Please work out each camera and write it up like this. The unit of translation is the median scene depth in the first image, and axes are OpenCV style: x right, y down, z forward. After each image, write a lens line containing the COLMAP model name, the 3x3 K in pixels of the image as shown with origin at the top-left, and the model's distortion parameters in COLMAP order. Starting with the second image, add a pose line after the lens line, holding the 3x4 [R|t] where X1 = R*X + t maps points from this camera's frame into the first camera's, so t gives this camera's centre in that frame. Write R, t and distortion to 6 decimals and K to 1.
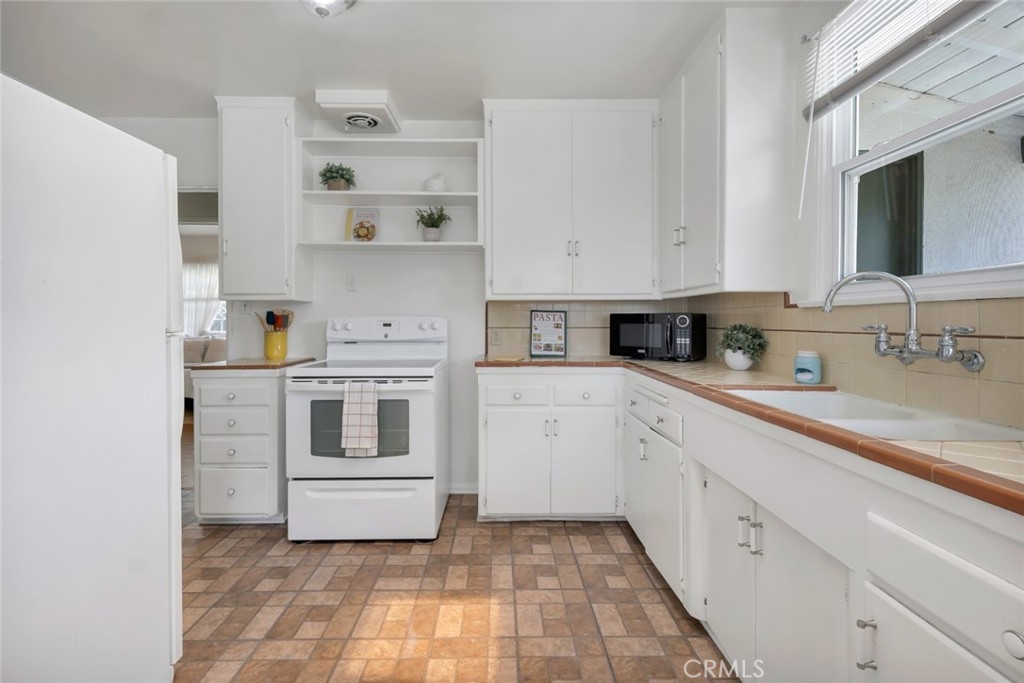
lens RADIAL K [[467.0, 0, 522.6], [0, 467.0, 319.8], [0, 0, 1]] dist [0.002931, 0.000300]
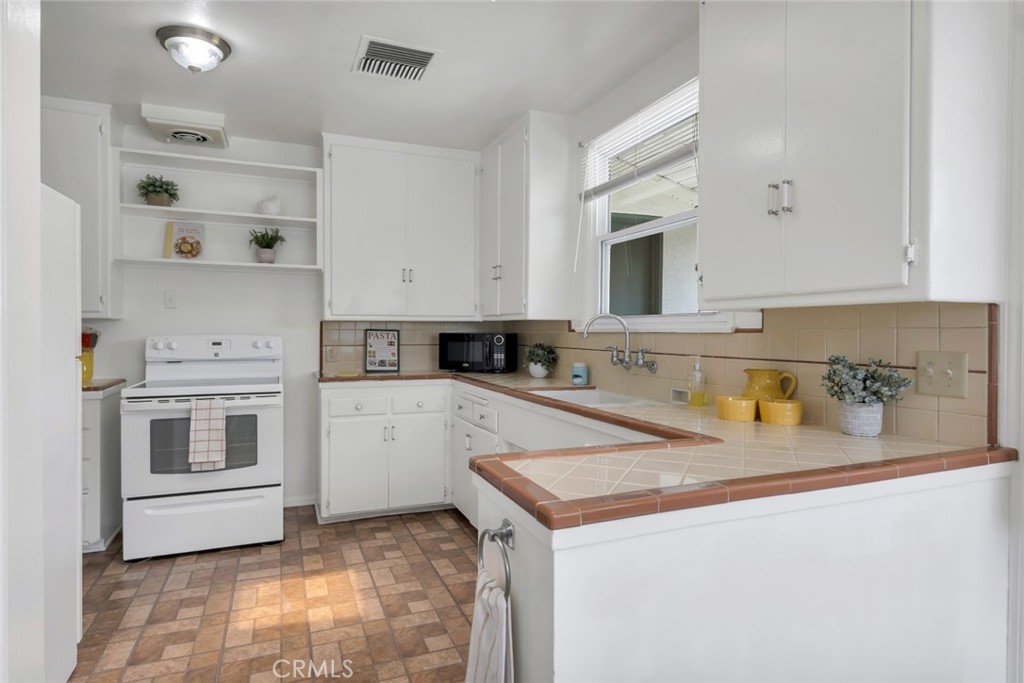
lens RADIAL K [[557.7, 0, 512.0], [0, 557.7, 341.5], [0, 0, 1]] dist [0.064162, -0.000164]
pose [[0.939572, -0.003000, 0.342338, -0.140949], [-0.004572, 0.999762, 0.021309, -0.027568], [-0.342320, -0.021587, 0.939335, -0.433866]]
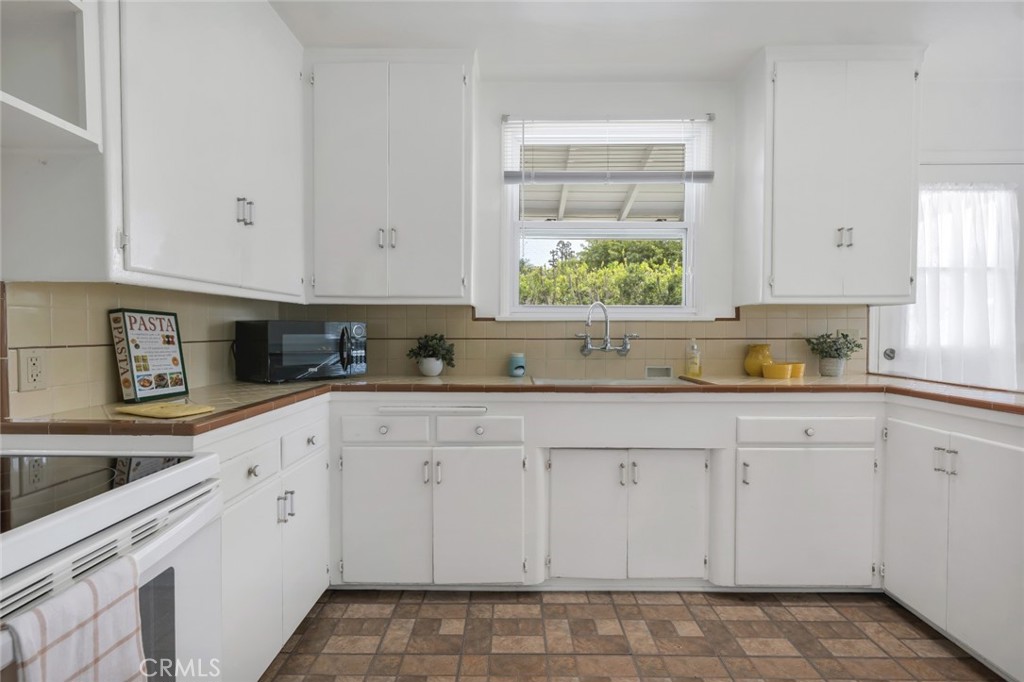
lens RADIAL K [[454.9, 0, 512.0], [0, 454.9, 341.0], [0, 0, 1]] dist [0.002366, 0.000375]
pose [[0.052222, -0.021493, 0.998404, -0.565149], [-0.004131, 0.999755, 0.021738, 0.001775], [-0.998627, -0.005260, 0.052120, 0.748293]]
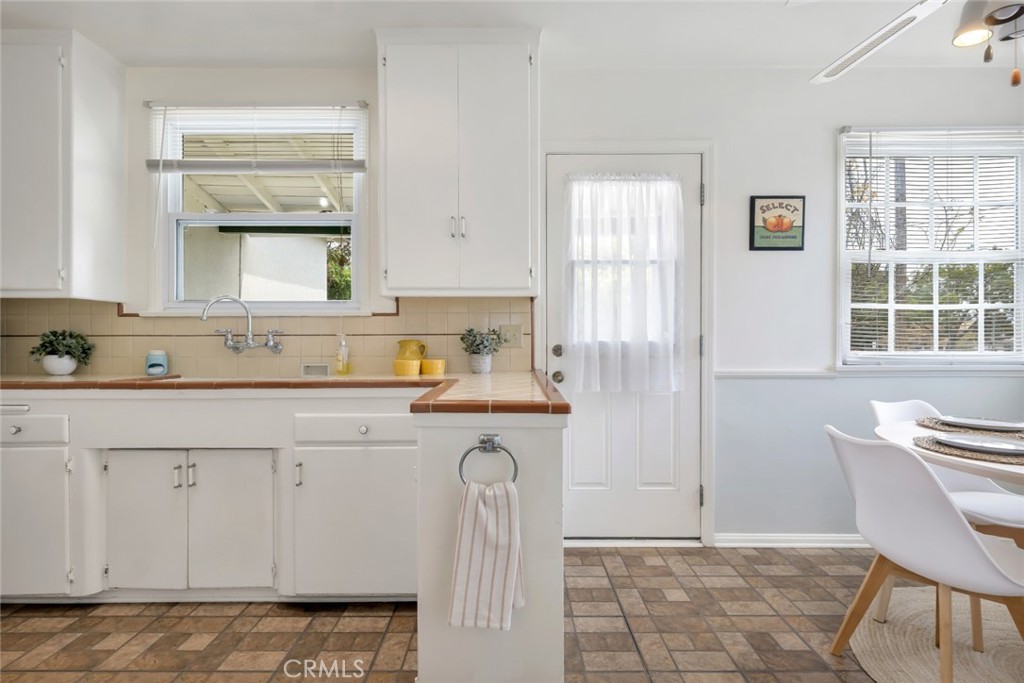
lens RADIAL K [[462.5, 0, 500.1], [0, 462.5, 339.8], [0, 0, 1]] dist [0.000721, -0.000040]
pose [[0.042877, -0.005337, 0.999066, -0.497139], [-0.001602, 0.999984, 0.005411, 0.022771], [-0.999079, -0.001832, 0.042868, -0.003698]]
